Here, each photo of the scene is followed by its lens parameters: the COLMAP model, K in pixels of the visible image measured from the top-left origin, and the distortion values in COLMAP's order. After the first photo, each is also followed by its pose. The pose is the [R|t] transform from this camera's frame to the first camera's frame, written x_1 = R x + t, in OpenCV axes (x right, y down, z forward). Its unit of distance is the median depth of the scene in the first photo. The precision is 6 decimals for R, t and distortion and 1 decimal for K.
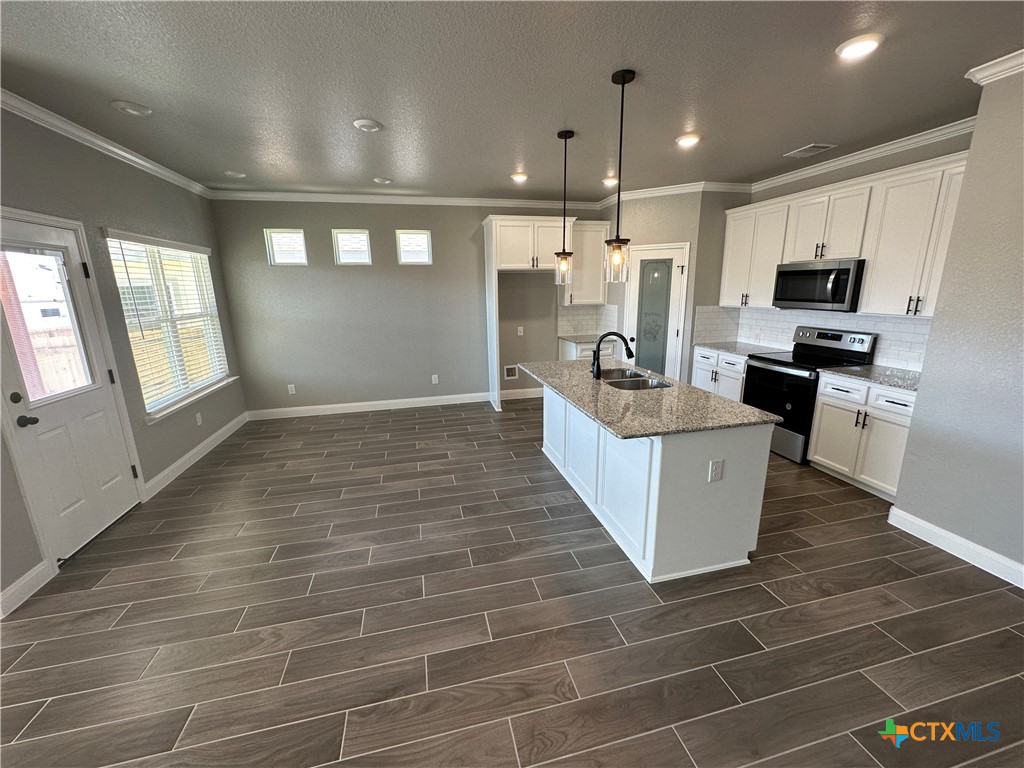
lens RADIAL K [[407.5, 0, 510.6], [0, 407.5, 381.4], [0, 0, 1]] dist [-0.005619, 0.000220]
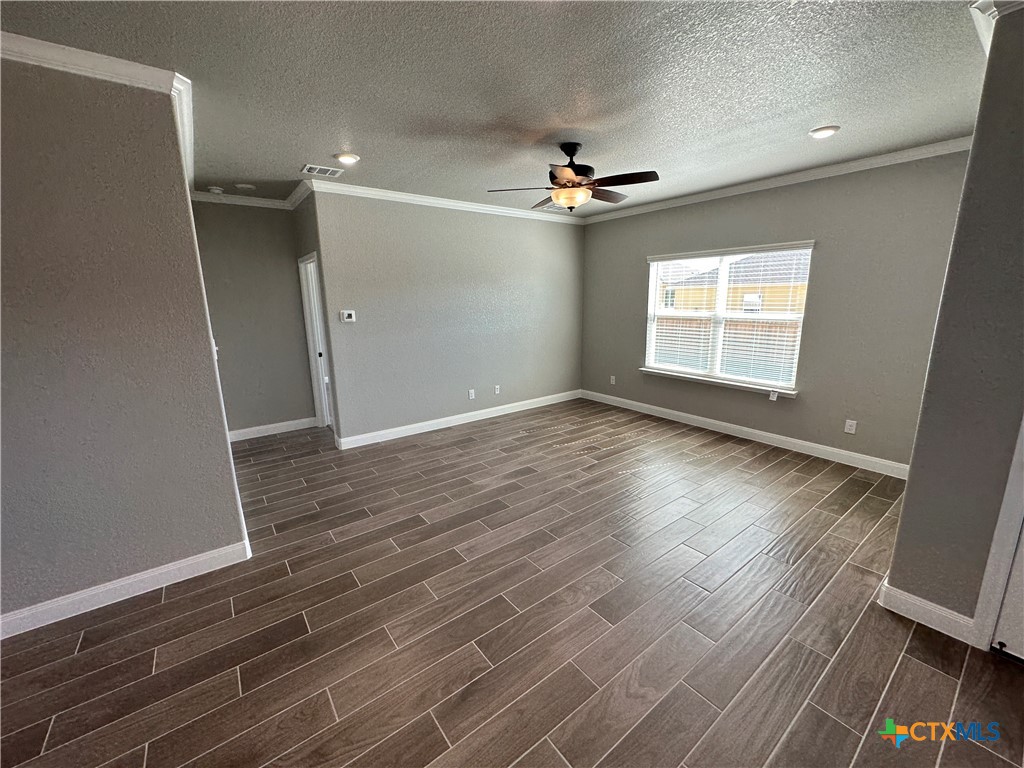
lens RADIAL K [[407.5, 0, 510.5], [0, 407.5, 380.5], [0, 0, 1]] dist [-0.005619, 0.000220]
pose [[-0.916602, 0.111204, -0.384024, -0.037168], [-0.059192, 0.912206, 0.405433, -0.137295], [0.395395, 0.394352, -0.829548, 0.602618]]
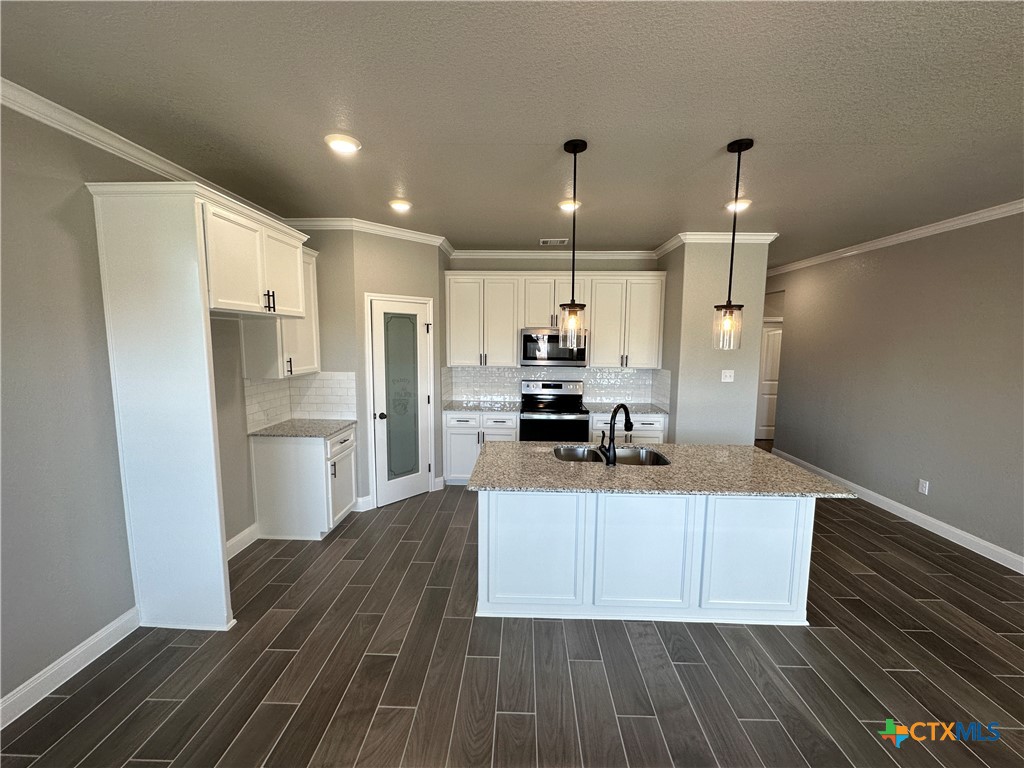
lens RADIAL K [[407.5, 0, 510.6], [0, 407.5, 381.1], [0, 0, 1]] dist [-0.005619, 0.000220]
pose [[0.264073, -0.081557, 0.961048, -0.432986], [0.206675, 0.978059, 0.026211, -0.167236], [-0.942099, 0.191703, 0.275135, 0.687768]]
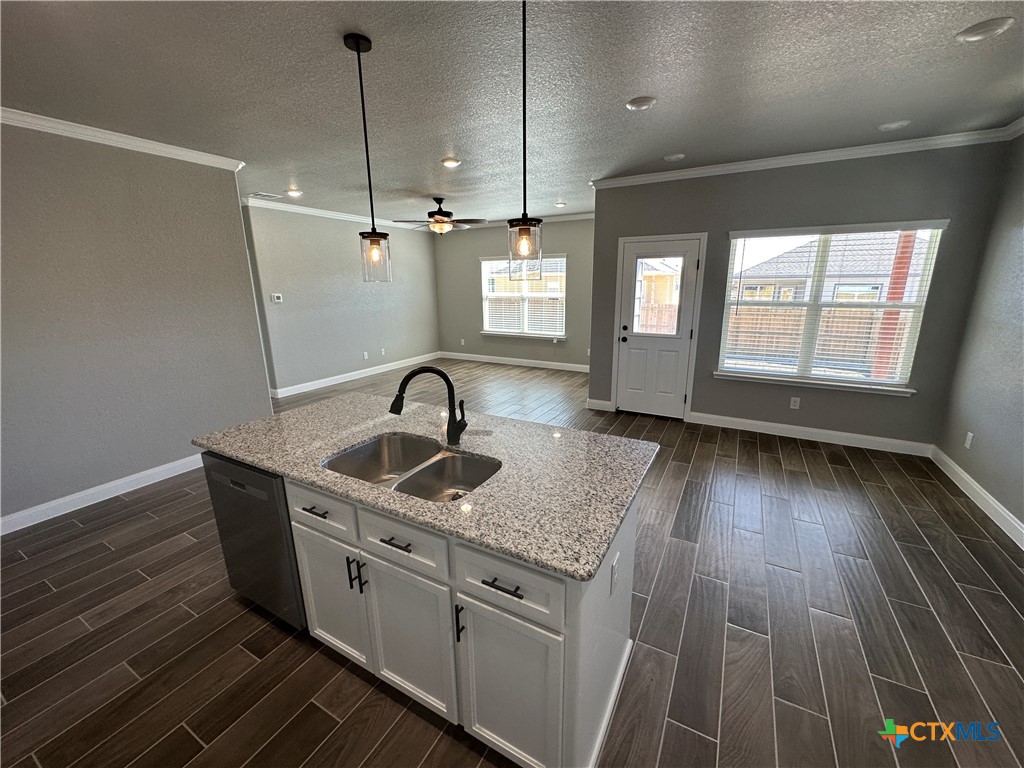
lens RADIAL K [[407.5, 0, 511.9], [0, 407.5, 380.6], [0, 0, 1]] dist [-0.005619, 0.000220]
pose [[-0.676571, 0.198965, -0.708988, 0.407835], [-0.143072, 0.908941, 0.391608, -0.244645], [0.722345, 0.366387, -0.586497, 1.010410]]
